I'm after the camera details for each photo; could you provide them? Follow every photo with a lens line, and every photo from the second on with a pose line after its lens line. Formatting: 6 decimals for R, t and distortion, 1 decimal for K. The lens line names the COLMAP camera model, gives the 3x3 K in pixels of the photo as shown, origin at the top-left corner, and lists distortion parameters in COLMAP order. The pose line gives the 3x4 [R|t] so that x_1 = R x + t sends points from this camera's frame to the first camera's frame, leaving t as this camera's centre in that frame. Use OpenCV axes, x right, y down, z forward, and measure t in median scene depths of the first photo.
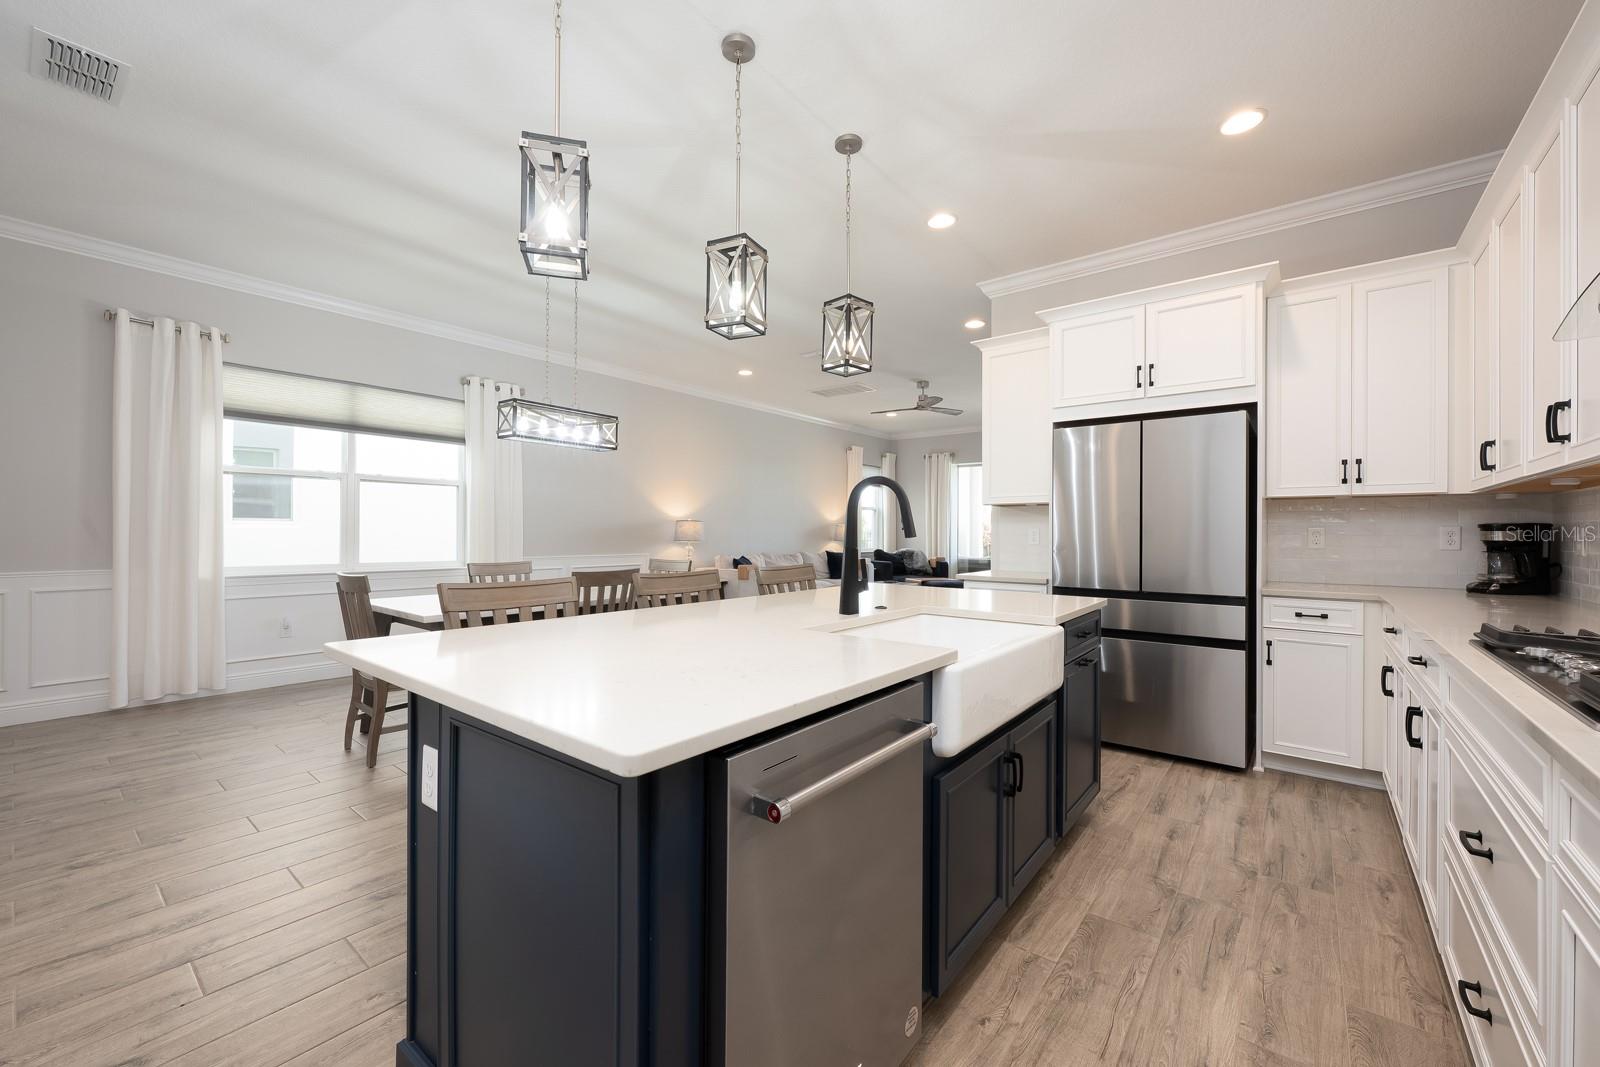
lens RADIAL K [[634.9, 0, 796.5], [0, 634.9, 532.1], [0, 0, 1]] dist [-0.002822, 0.000061]
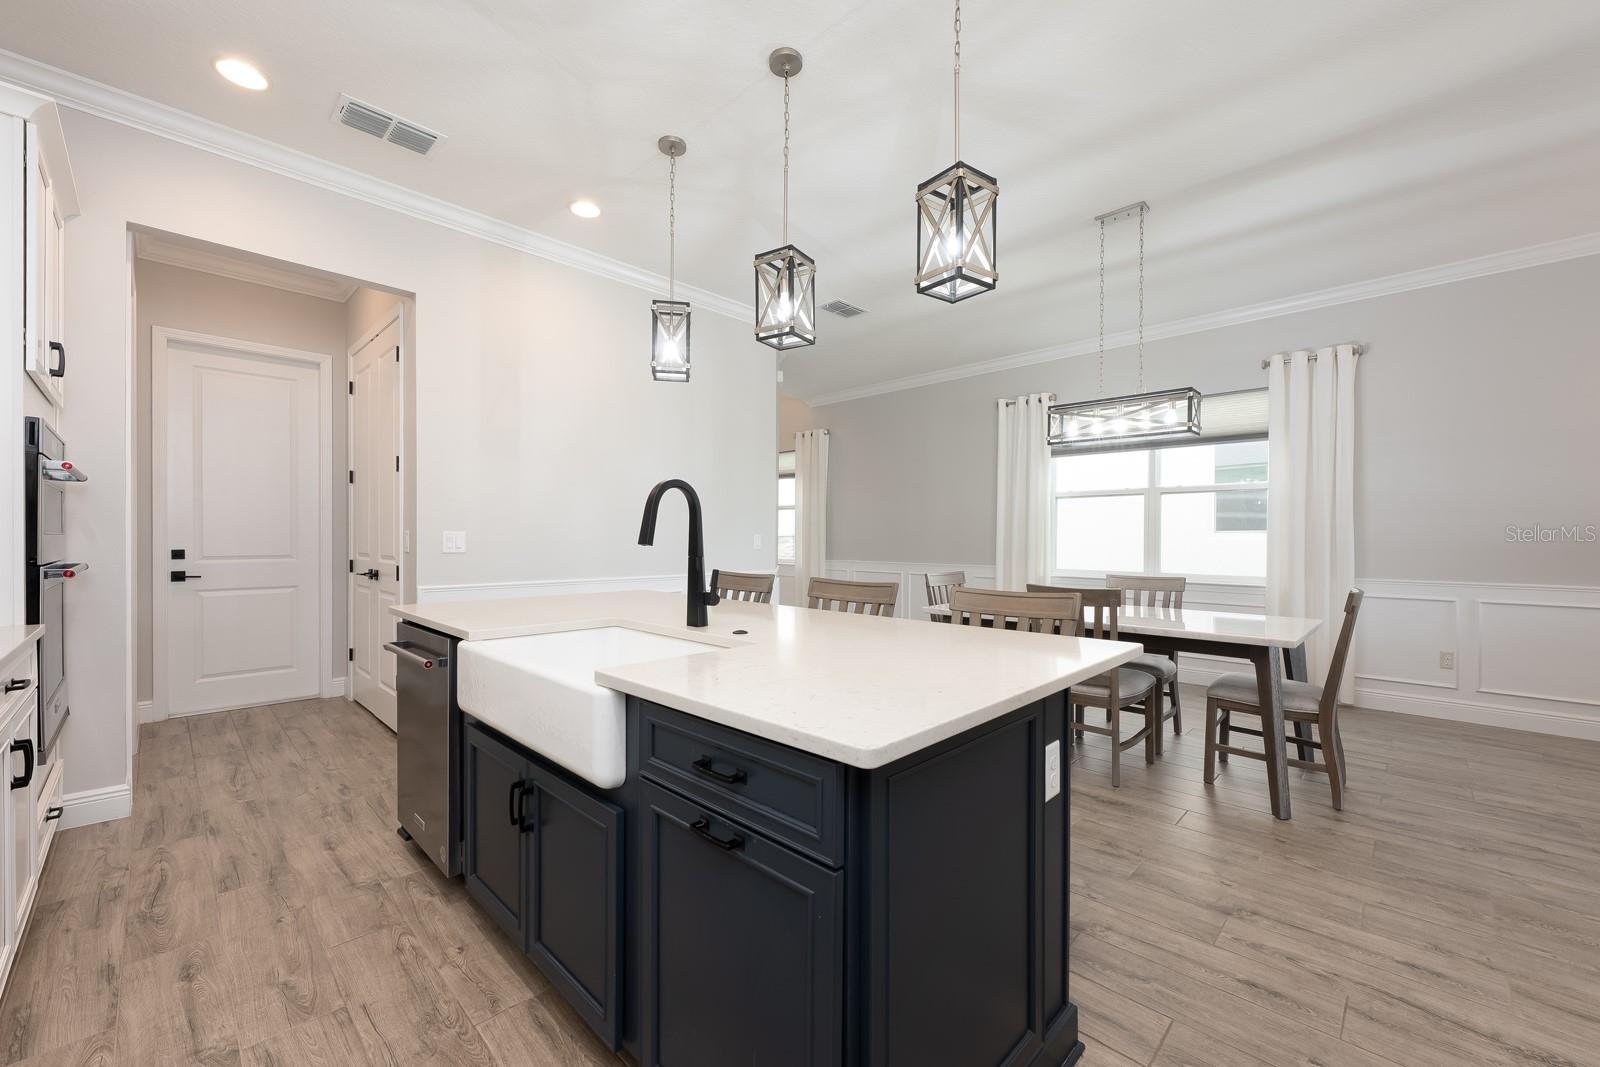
lens RADIAL K [[634.9, 0, 797.4], [0, 634.9, 541.8], [0, 0, 1]] dist [-0.002822, 0.000061]
pose [[-0.104988, -0.001627, -0.994472, 0.627216], [-0.003750, 0.999992, -0.001240, 0.002404], [0.994466, 0.003599, -0.104993, 0.776515]]
